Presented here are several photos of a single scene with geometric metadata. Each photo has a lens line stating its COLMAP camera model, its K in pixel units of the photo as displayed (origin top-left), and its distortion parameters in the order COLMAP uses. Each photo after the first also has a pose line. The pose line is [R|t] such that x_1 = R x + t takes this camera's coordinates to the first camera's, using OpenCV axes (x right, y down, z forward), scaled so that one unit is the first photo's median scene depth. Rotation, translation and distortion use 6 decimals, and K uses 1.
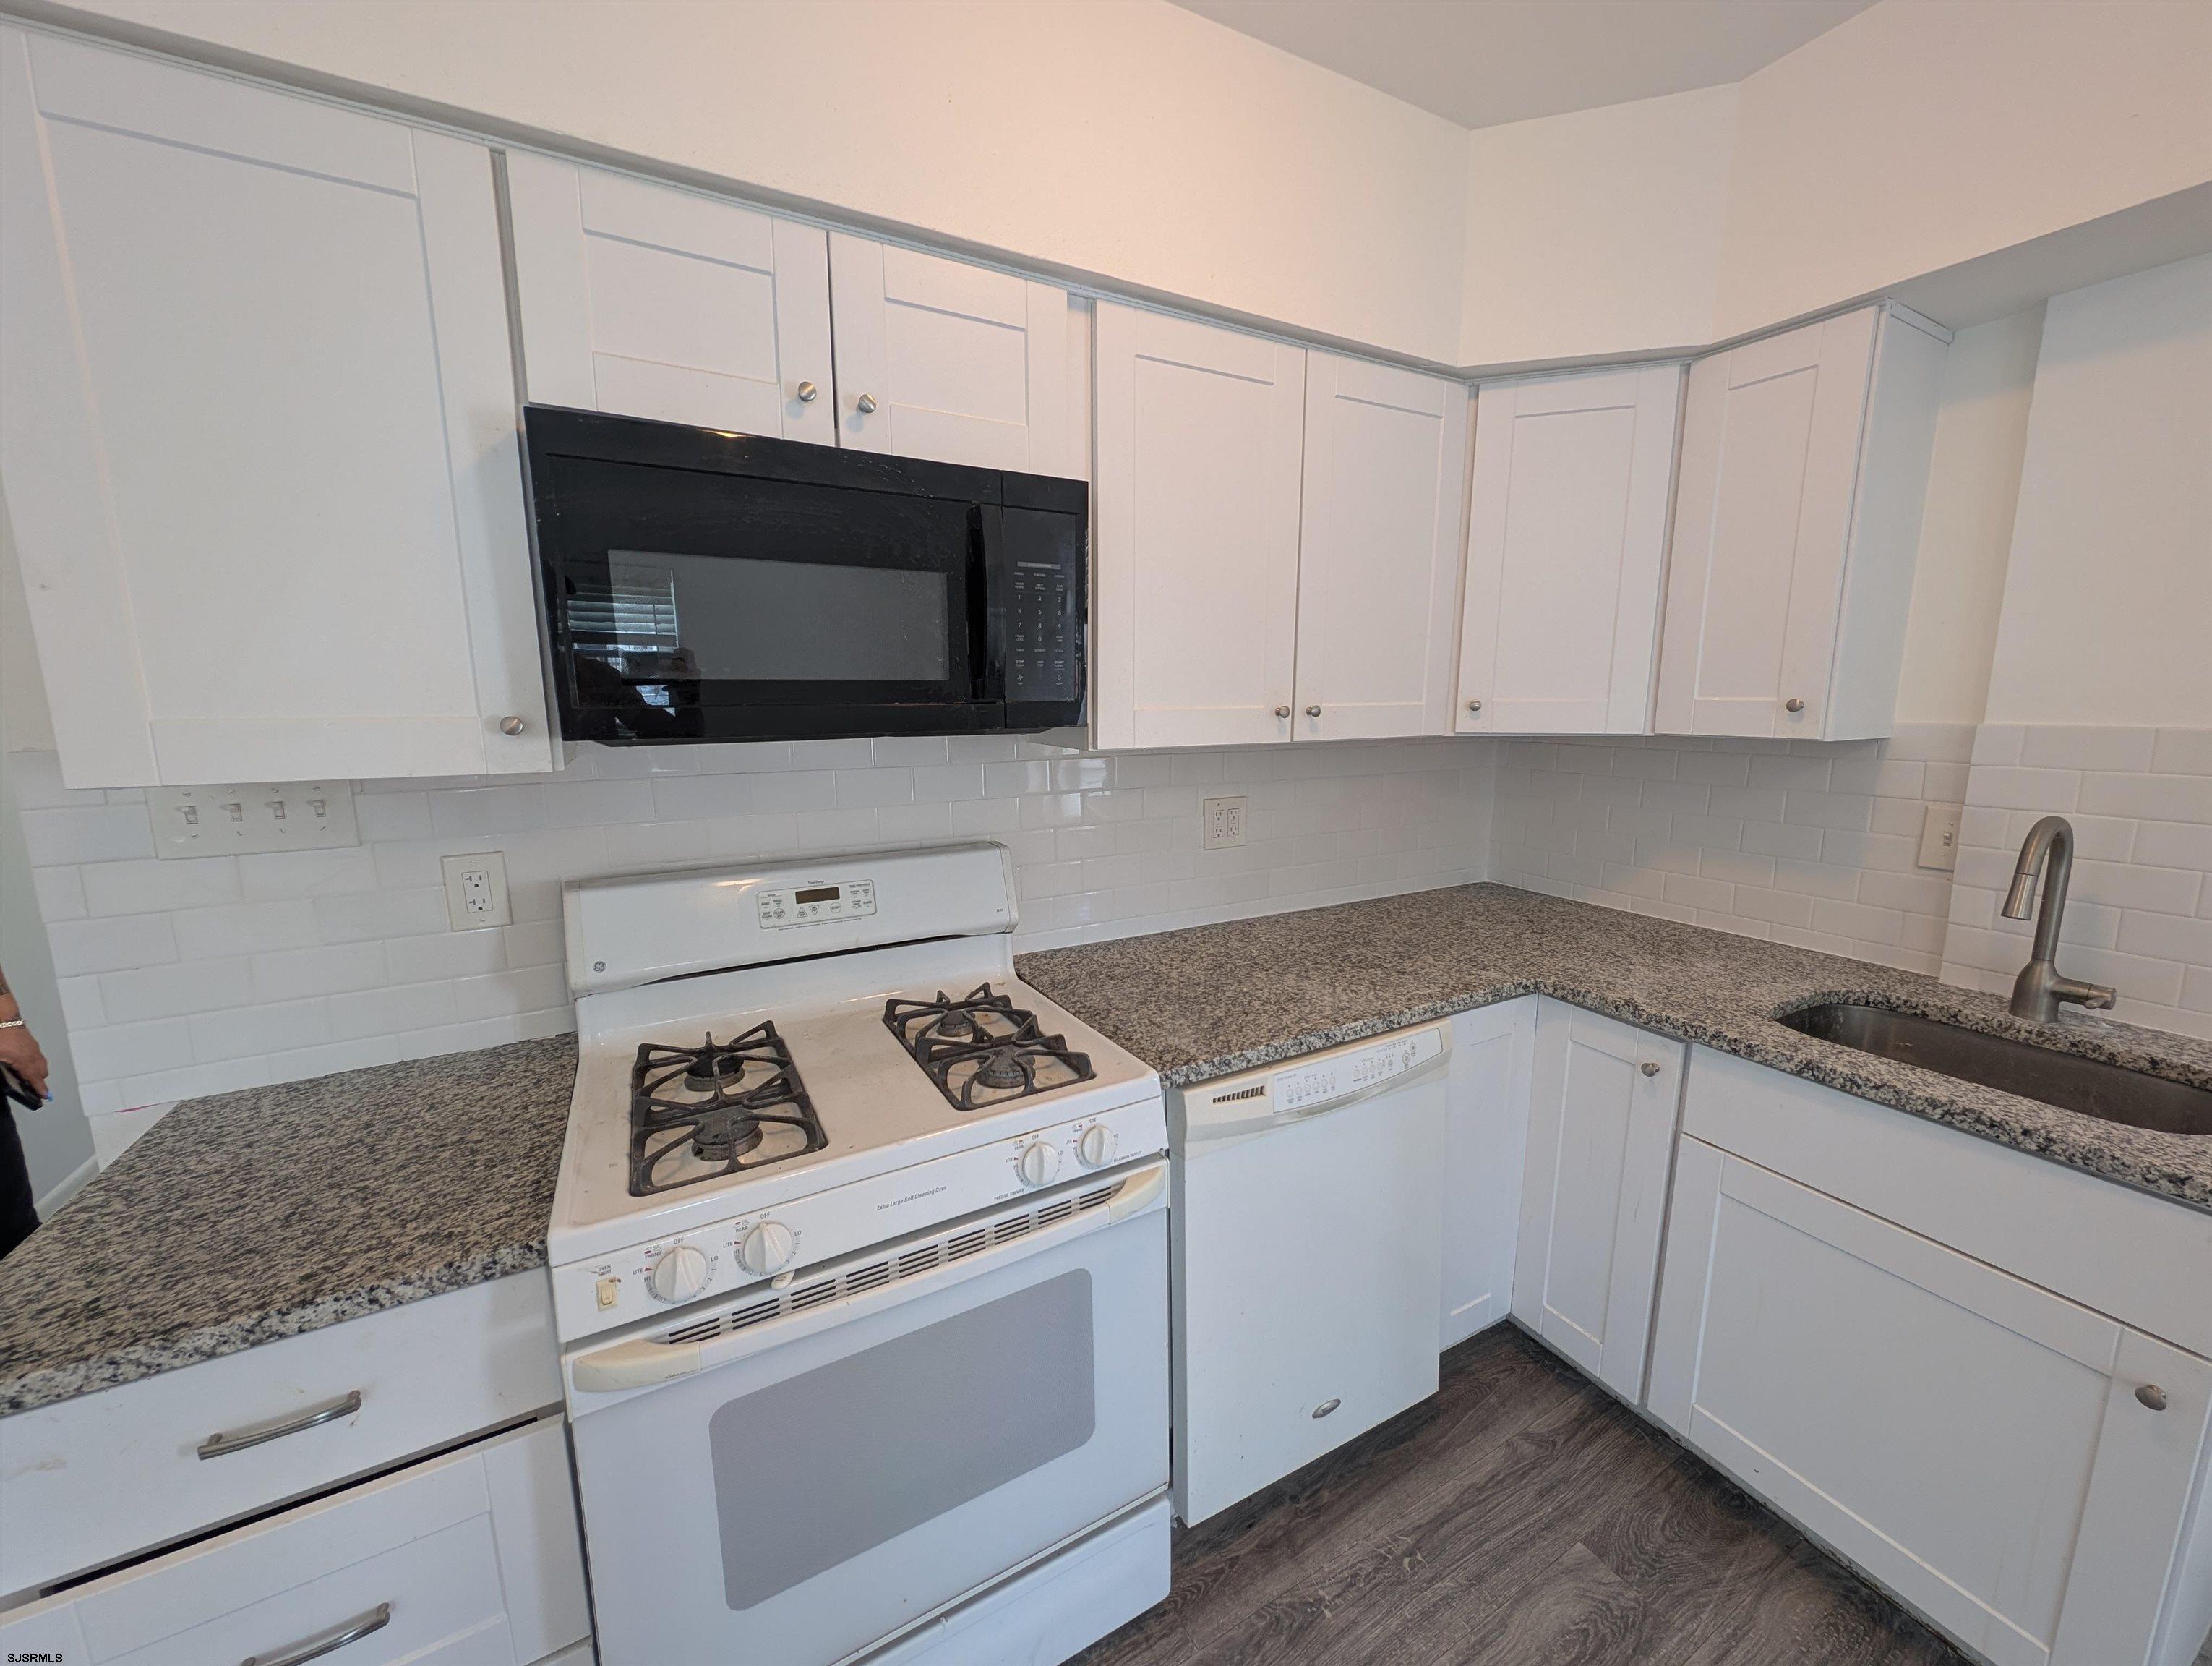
lens RADIAL K [[831.8, 0, 1109.5], [0, 831.8, 832.1], [0, 0, 1]] dist [0.011358, -0.004767]
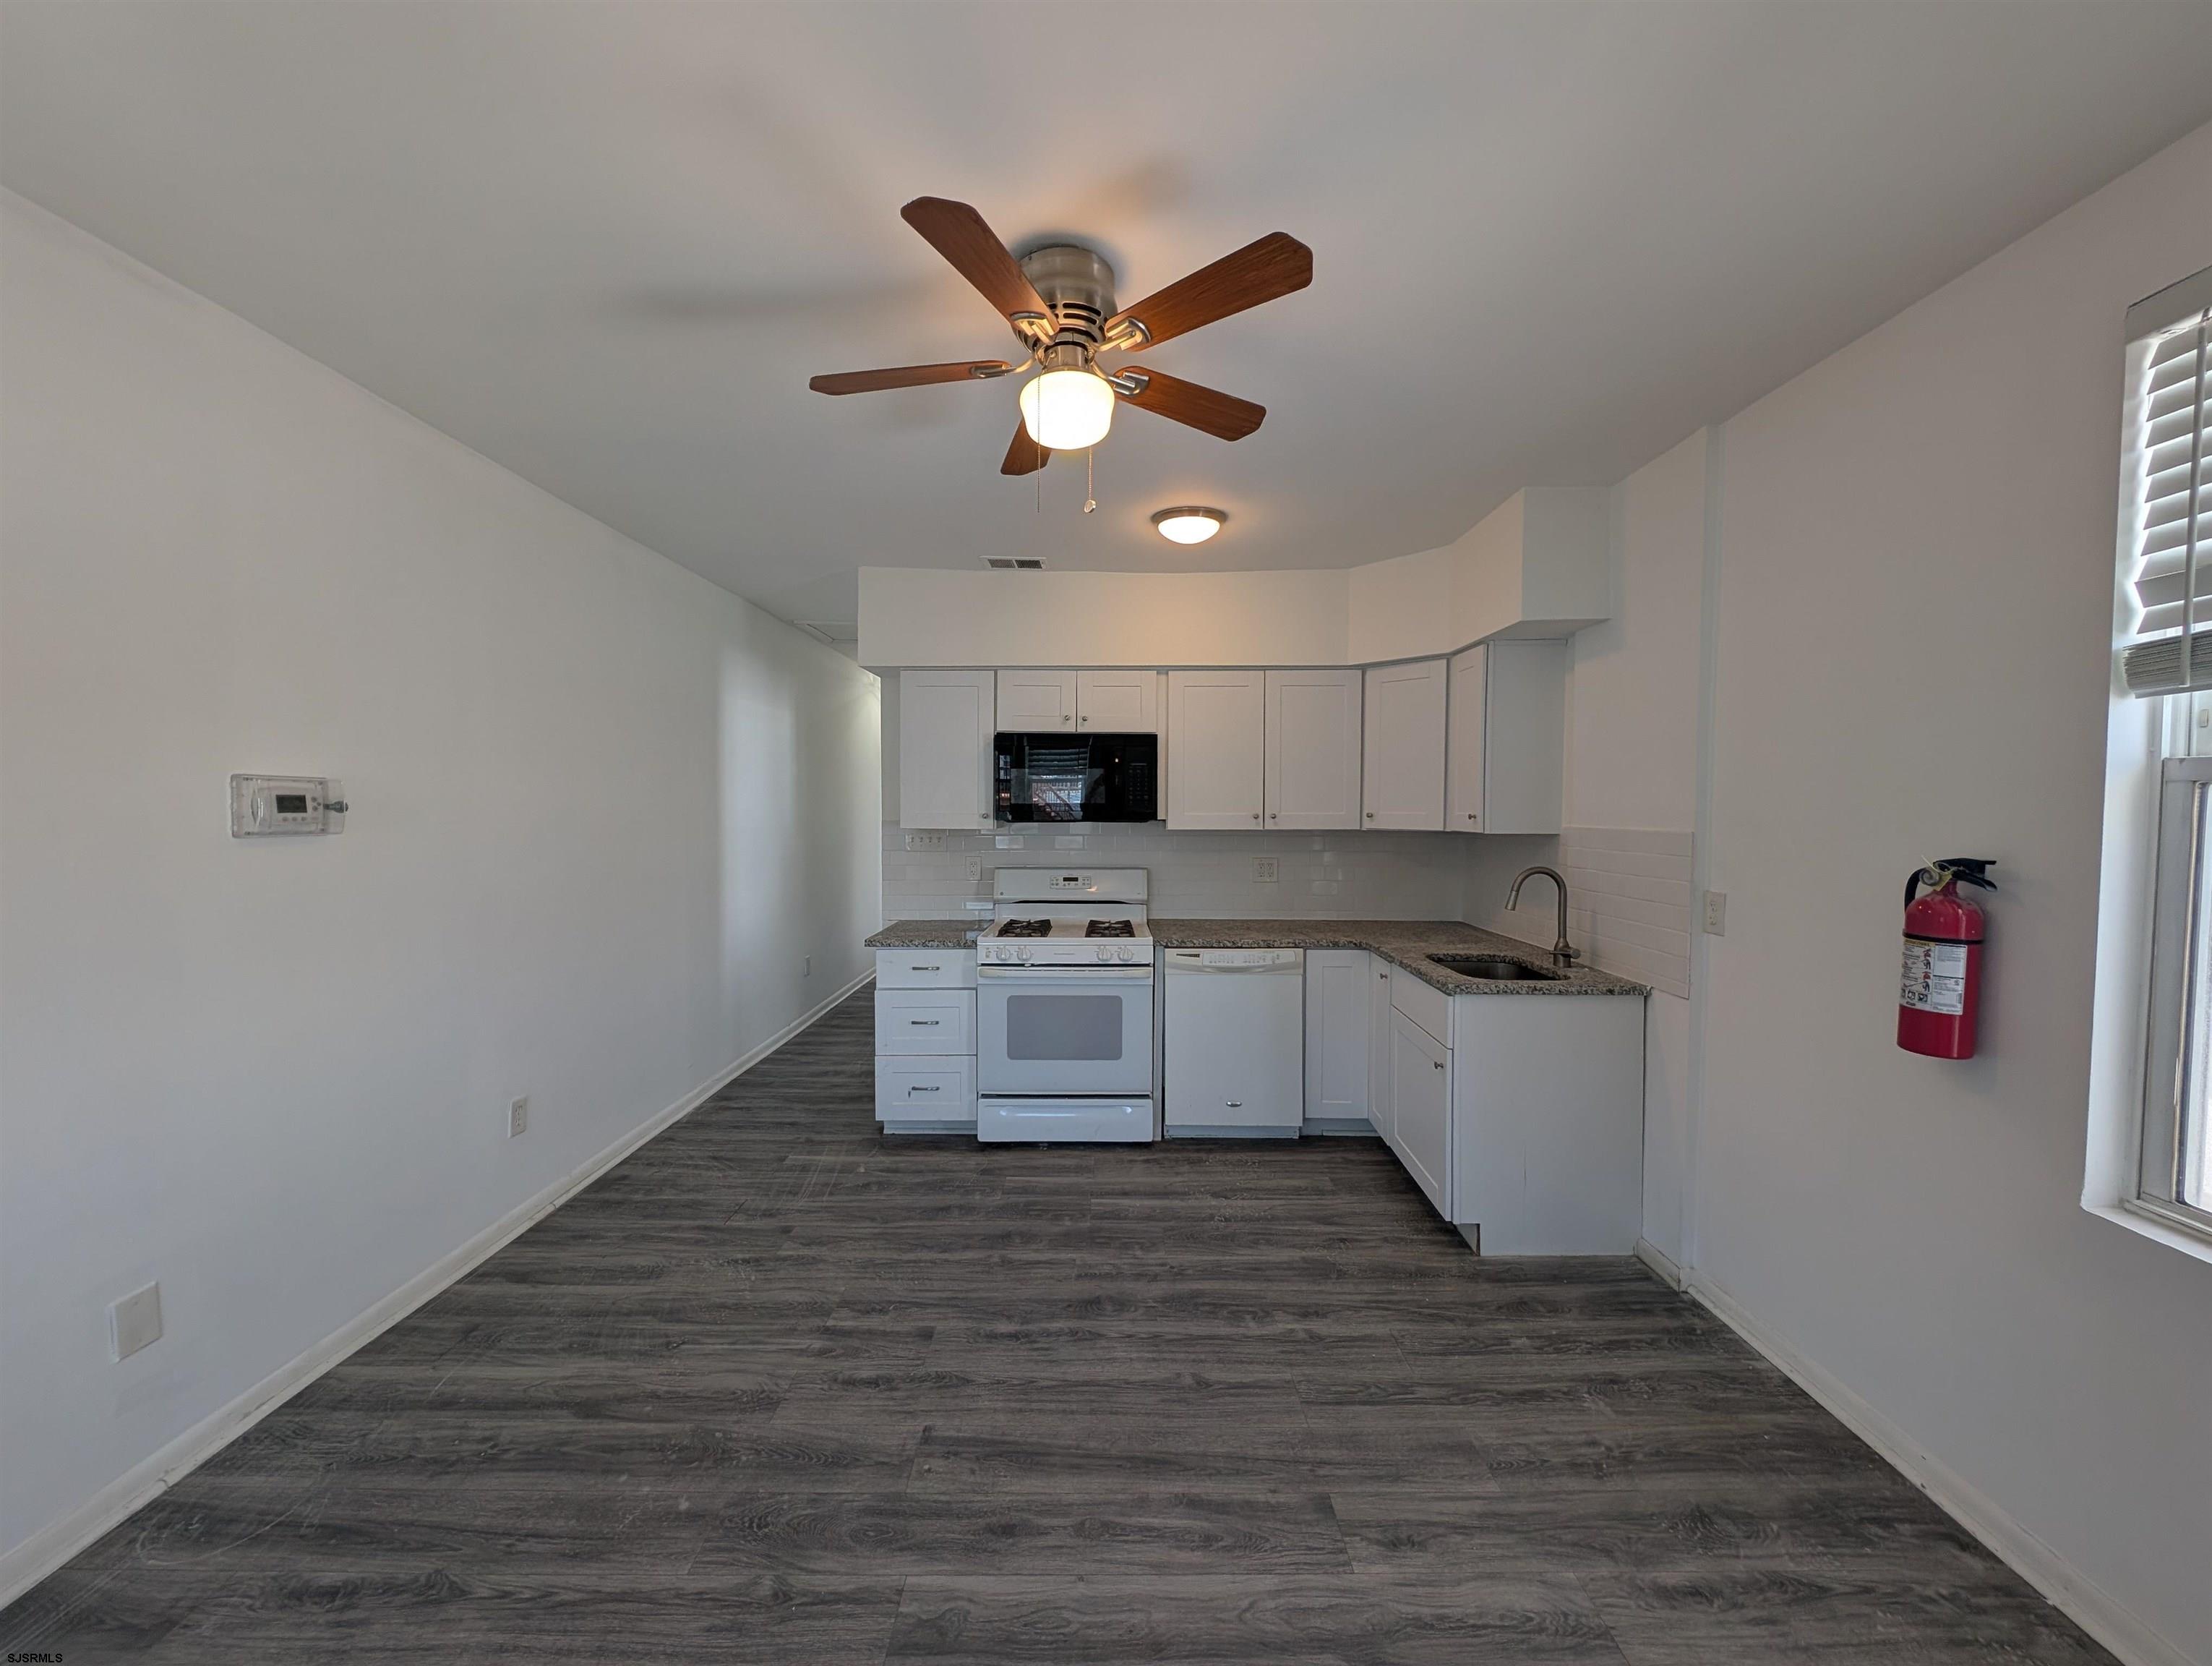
lens RADIAL K [[831.8, 0, 1109.5], [0, 831.8, 832.1], [0, 0, 1]] dist [0.011358, -0.004767]
pose [[0.874908, 0.020884, -0.483838, 1.181573], [-0.083284, 0.990674, -0.107839, 0.222648], [0.477074, 0.134646, 0.868488, -1.465914]]
